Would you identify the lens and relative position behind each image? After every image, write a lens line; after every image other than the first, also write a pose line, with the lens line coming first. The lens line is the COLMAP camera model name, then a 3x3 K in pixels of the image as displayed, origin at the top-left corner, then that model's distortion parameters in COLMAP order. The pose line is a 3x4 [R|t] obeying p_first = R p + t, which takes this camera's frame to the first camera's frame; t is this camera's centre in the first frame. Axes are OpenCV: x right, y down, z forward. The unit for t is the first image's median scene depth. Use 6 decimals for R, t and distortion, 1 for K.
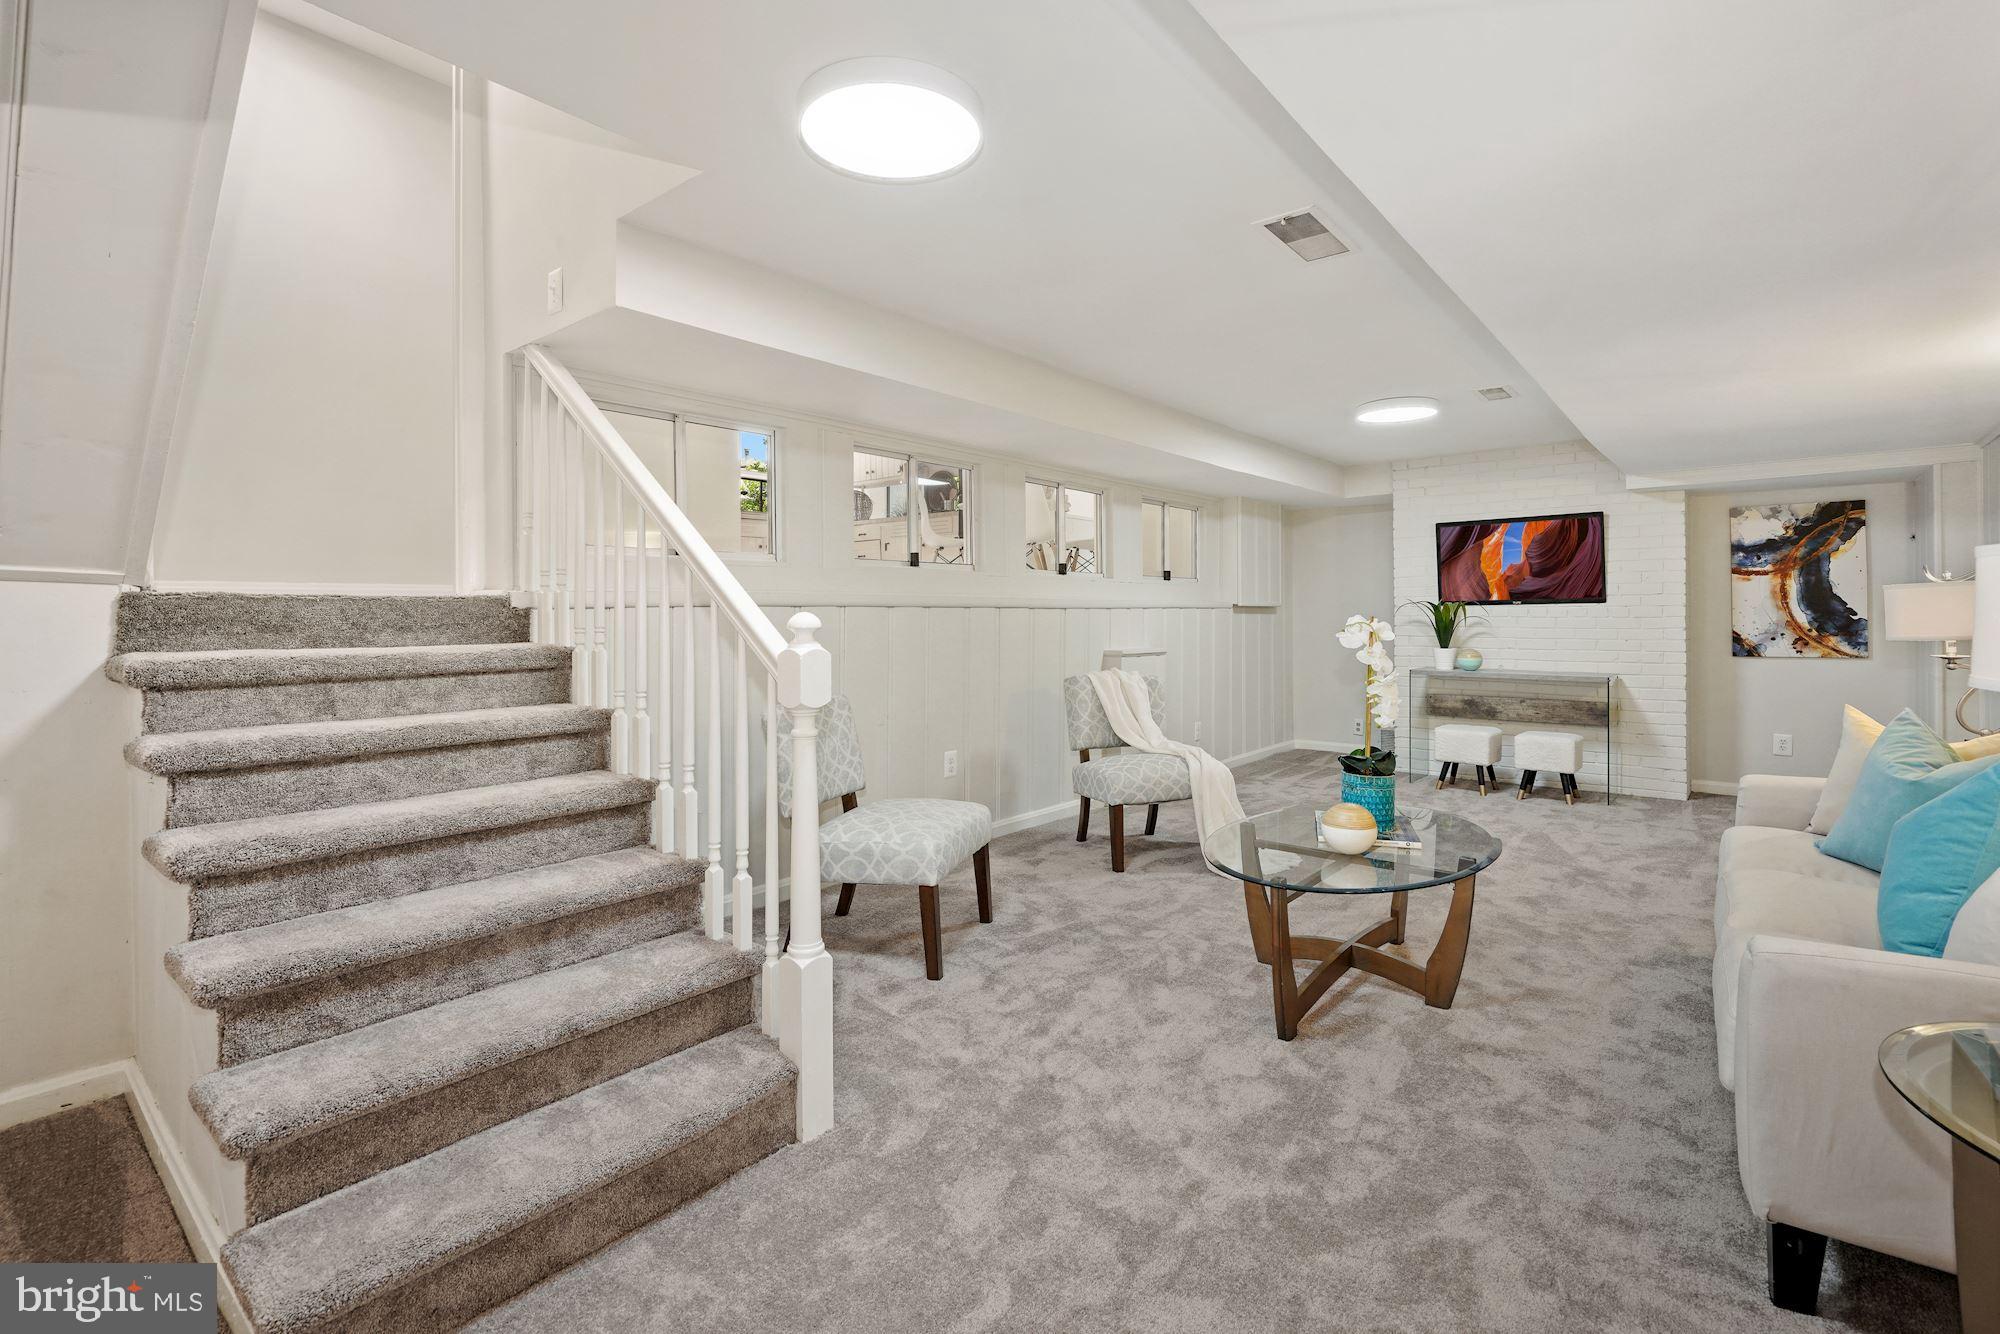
lens RADIAL K [[916.2, 0, 976.9], [0, 916.2, 624.8], [0, 0, 1]] dist [-0.002048, 0.002096]
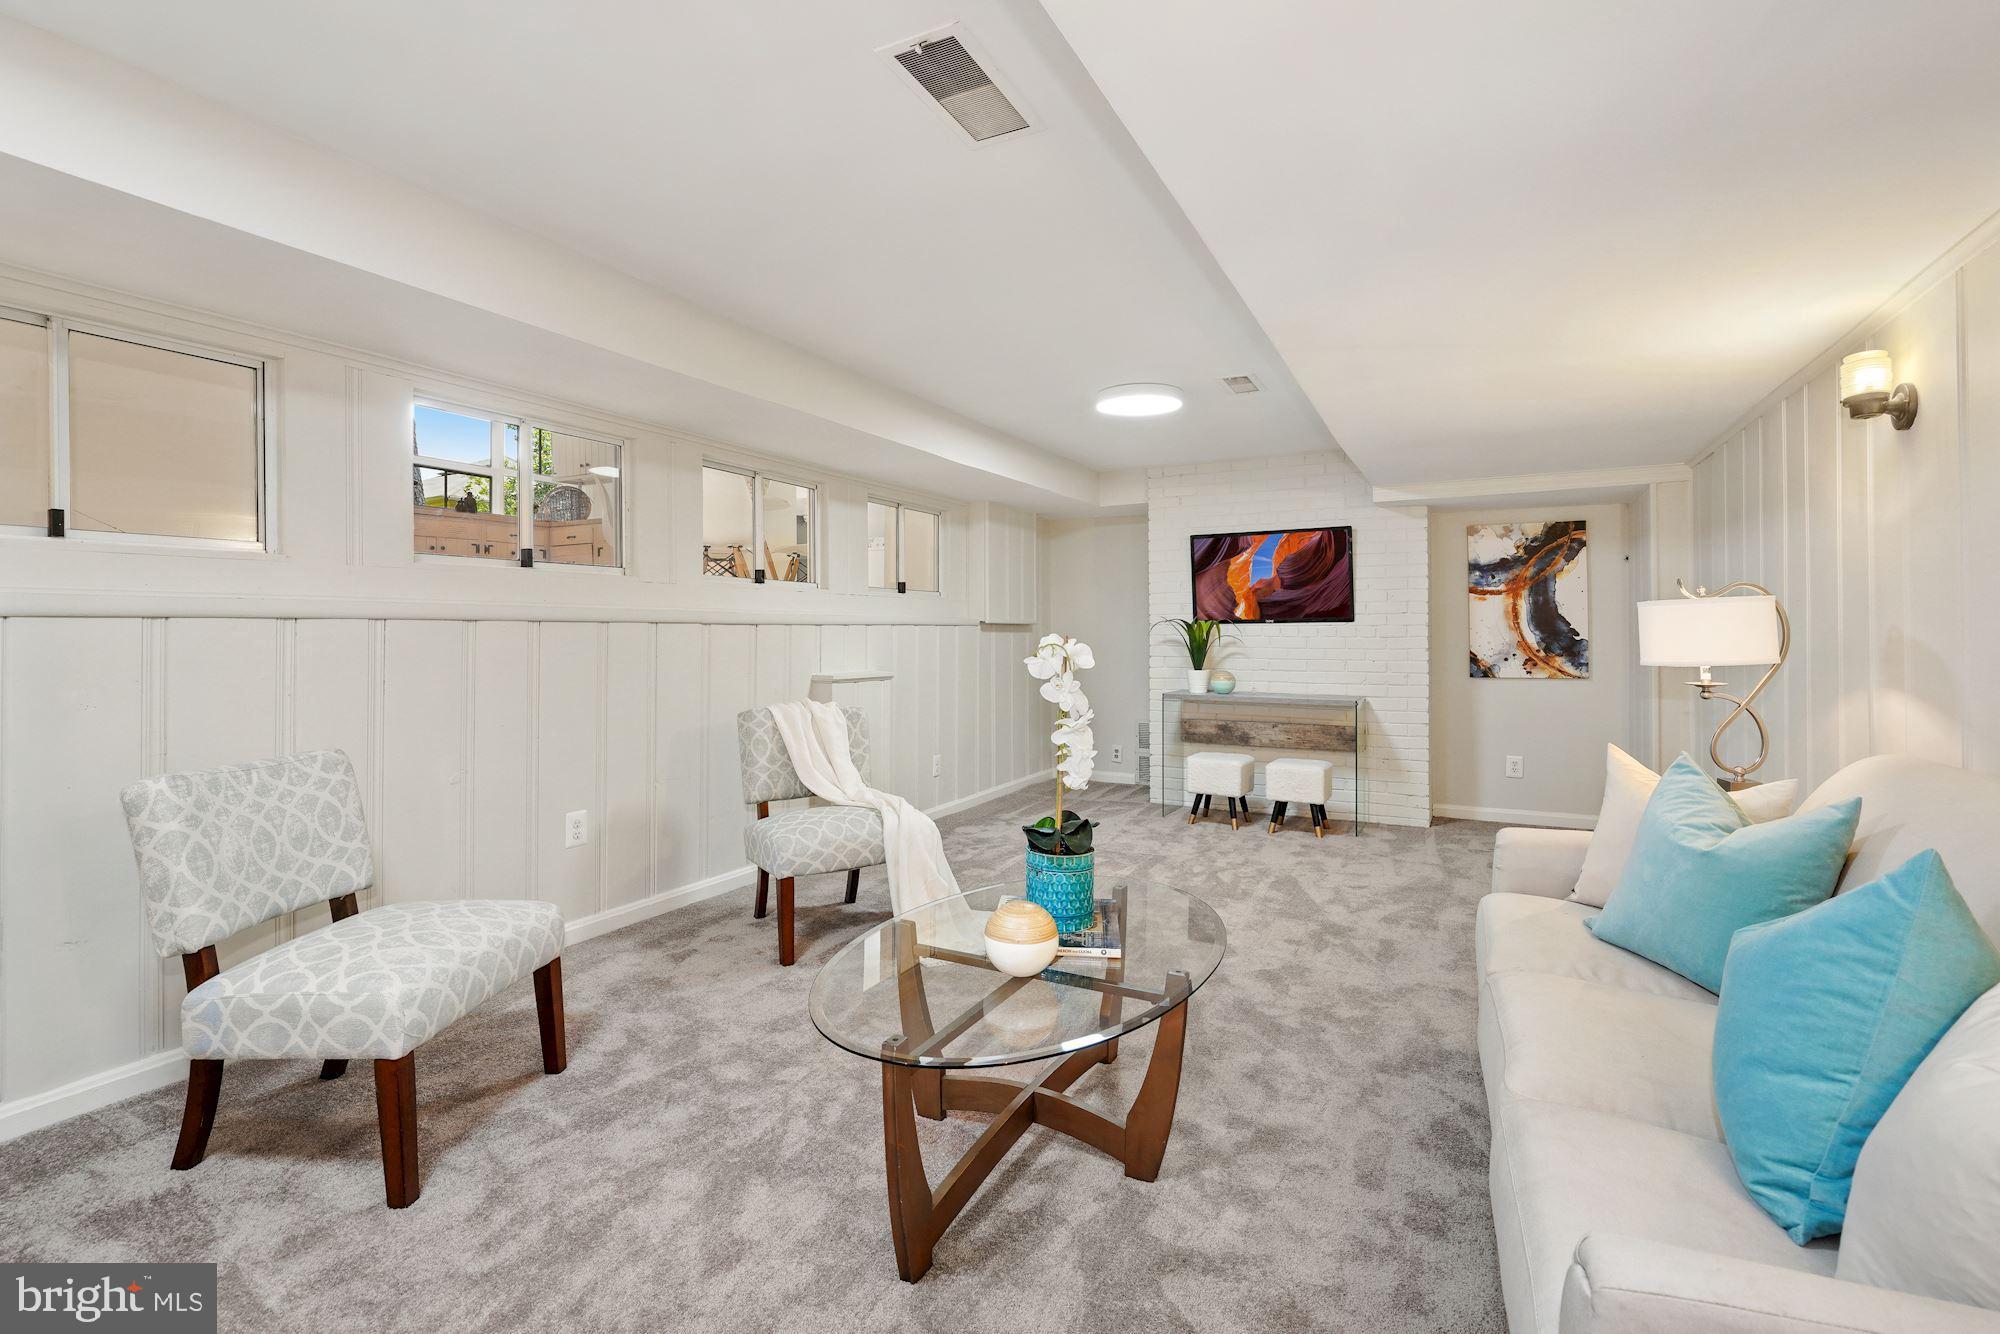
lens RADIAL K [[916.2, 0, 963.6], [0, 916.2, 636.7], [0, 0, 1]] dist [-0.002048, 0.002096]
pose [[0.980701, 0.003037, 0.195489, 0.129623], [-0.001829, 0.999978, -0.006360, -0.002332], [-0.195504, 0.005880, 0.980685, 0.183659]]
